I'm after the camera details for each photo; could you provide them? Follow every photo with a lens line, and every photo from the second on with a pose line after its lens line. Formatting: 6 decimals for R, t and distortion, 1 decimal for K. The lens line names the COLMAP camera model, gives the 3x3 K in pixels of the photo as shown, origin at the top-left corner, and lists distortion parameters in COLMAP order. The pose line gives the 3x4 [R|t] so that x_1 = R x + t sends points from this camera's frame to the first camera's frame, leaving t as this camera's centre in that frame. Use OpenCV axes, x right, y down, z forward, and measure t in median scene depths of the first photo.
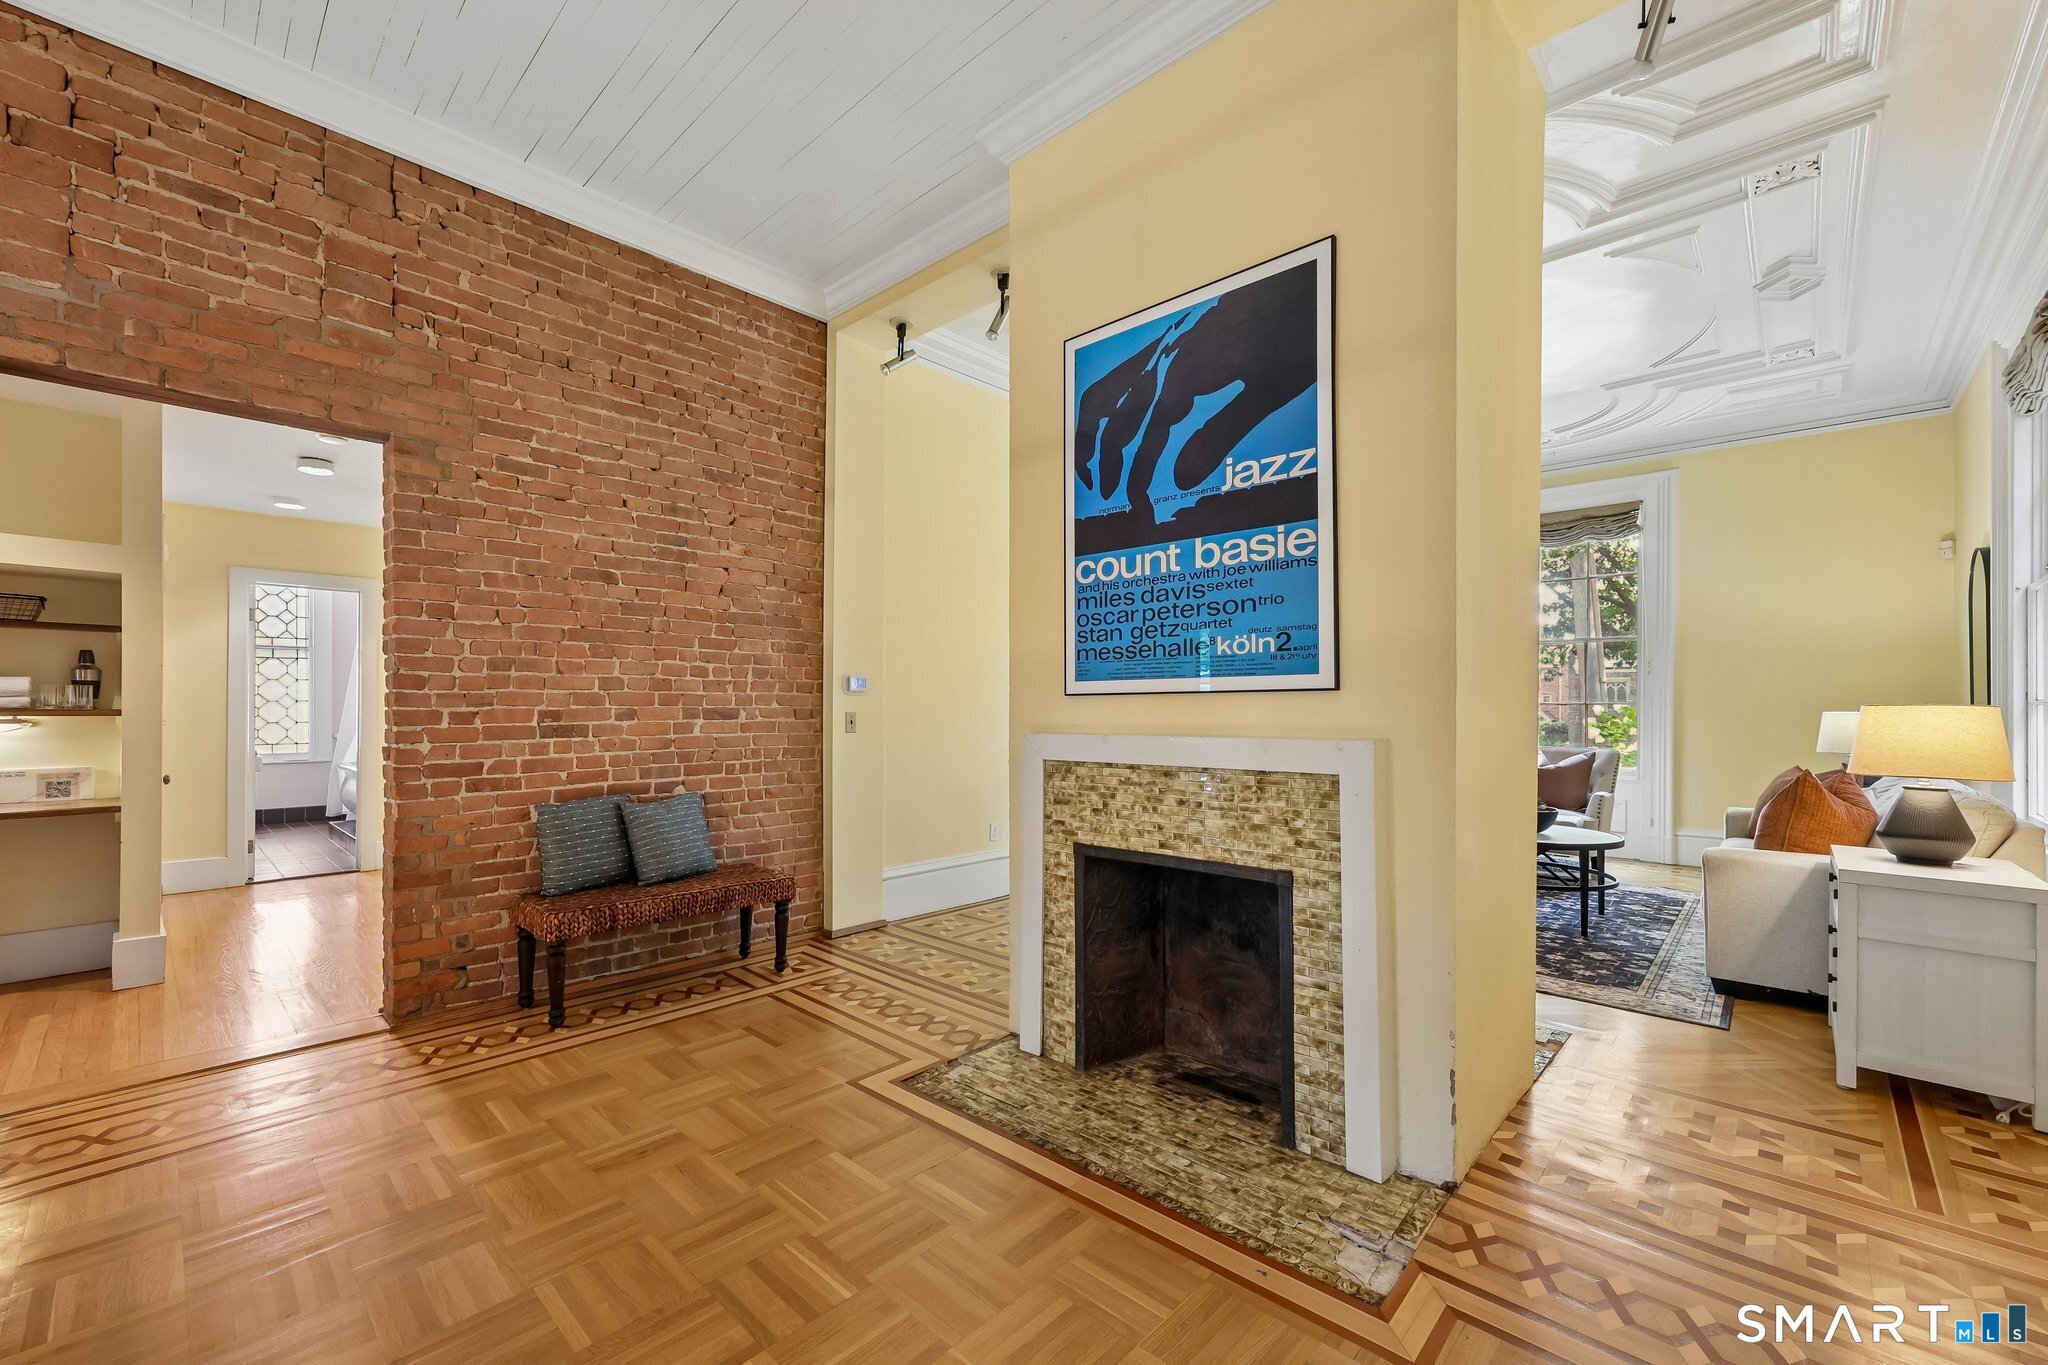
lens RADIAL K [[838.5, 0, 992.0], [0, 838.5, 706.3], [0, 0, 1]] dist [0.000170, -0.000332]
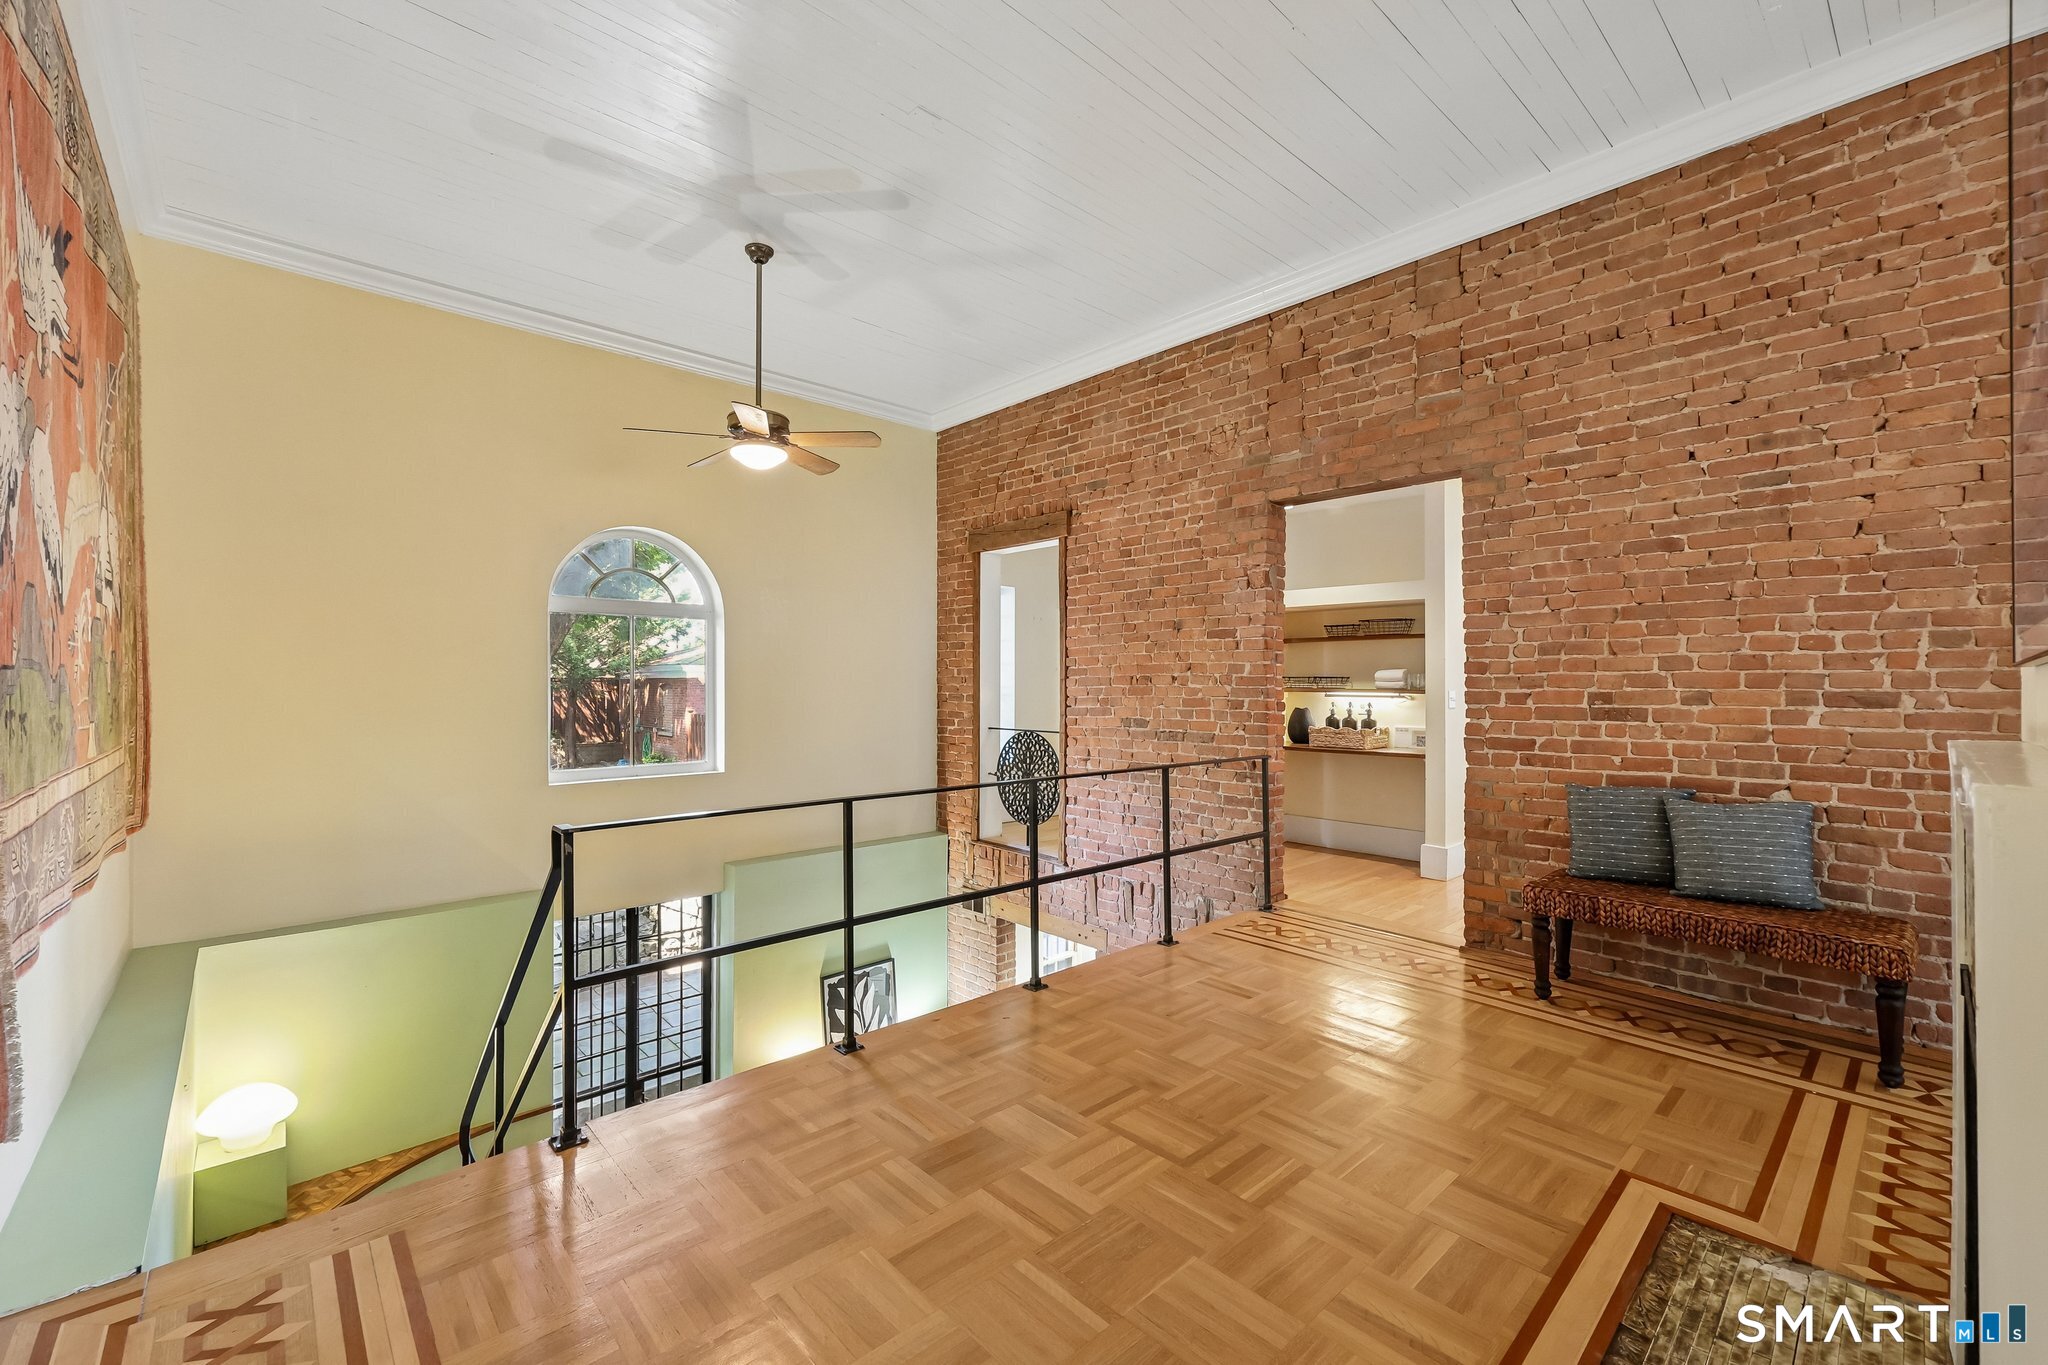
lens RADIAL K [[838.5, 0, 1019.9], [0, 838.5, 680.7], [0, 0, 1]] dist [0.000170, -0.000332]
pose [[-0.062549, -0.006667, -0.998020, 0.497558], [-0.002753, 0.999975, -0.006508, -0.000745], [0.998038, 0.002341, -0.062566, 0.376177]]
